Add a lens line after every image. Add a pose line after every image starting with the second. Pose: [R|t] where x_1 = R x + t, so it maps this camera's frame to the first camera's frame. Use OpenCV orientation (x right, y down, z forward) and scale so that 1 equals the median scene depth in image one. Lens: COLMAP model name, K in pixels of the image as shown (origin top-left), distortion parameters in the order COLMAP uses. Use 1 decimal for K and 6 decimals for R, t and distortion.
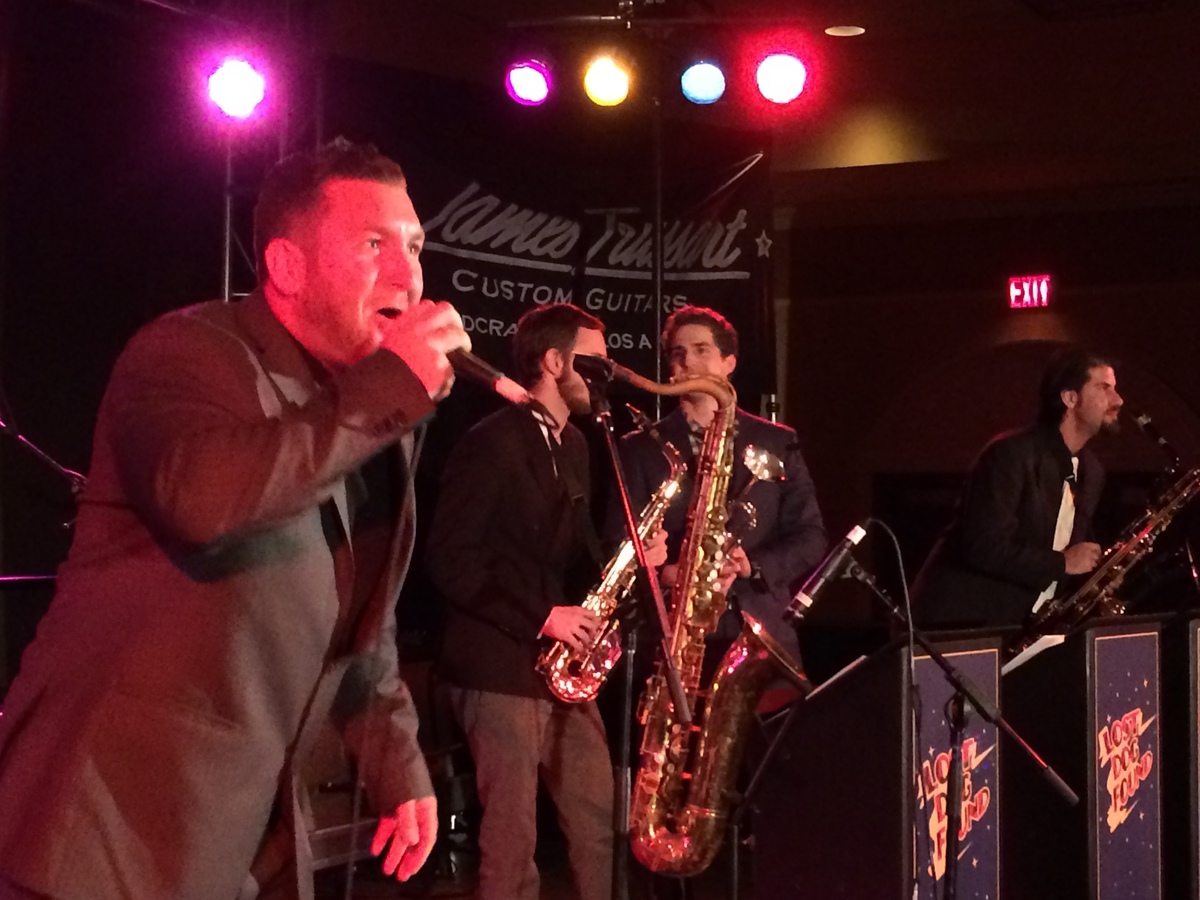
lens RADIAL K [[2199.6, 0, 600.0], [0, 2199.6, 450.0], [0, 0, 1]] dist [0.022248, 0.141747]
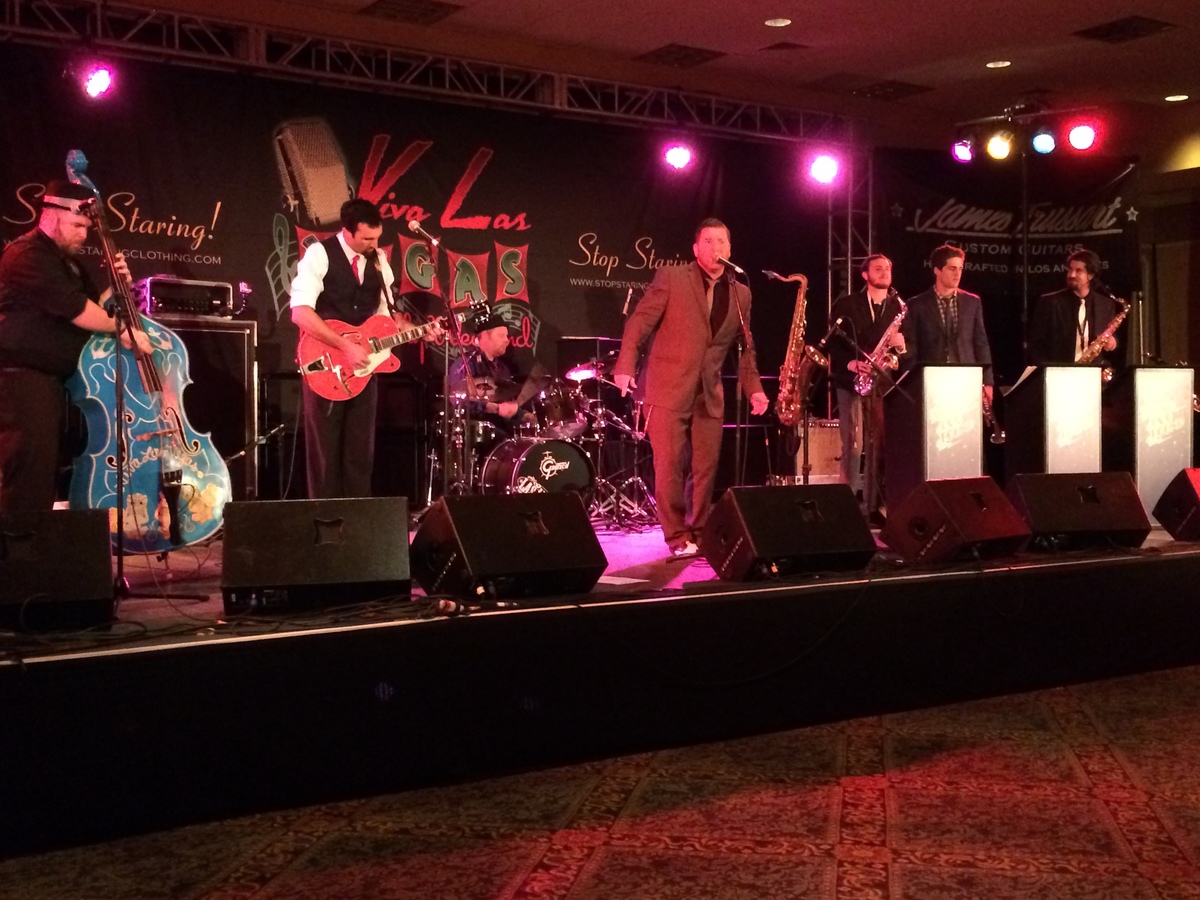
lens RADIAL K [[1448.3, 0, 600.0], [0, 1448.3, 450.0], [0, 0, 1]] dist [0.046682, -0.002394]
pose [[0.872081, -0.000679, -0.489362, 0.323927], [0.027530, 0.998483, 0.047674, 0.044056], [0.488587, -0.055048, 0.870777, -0.399621]]
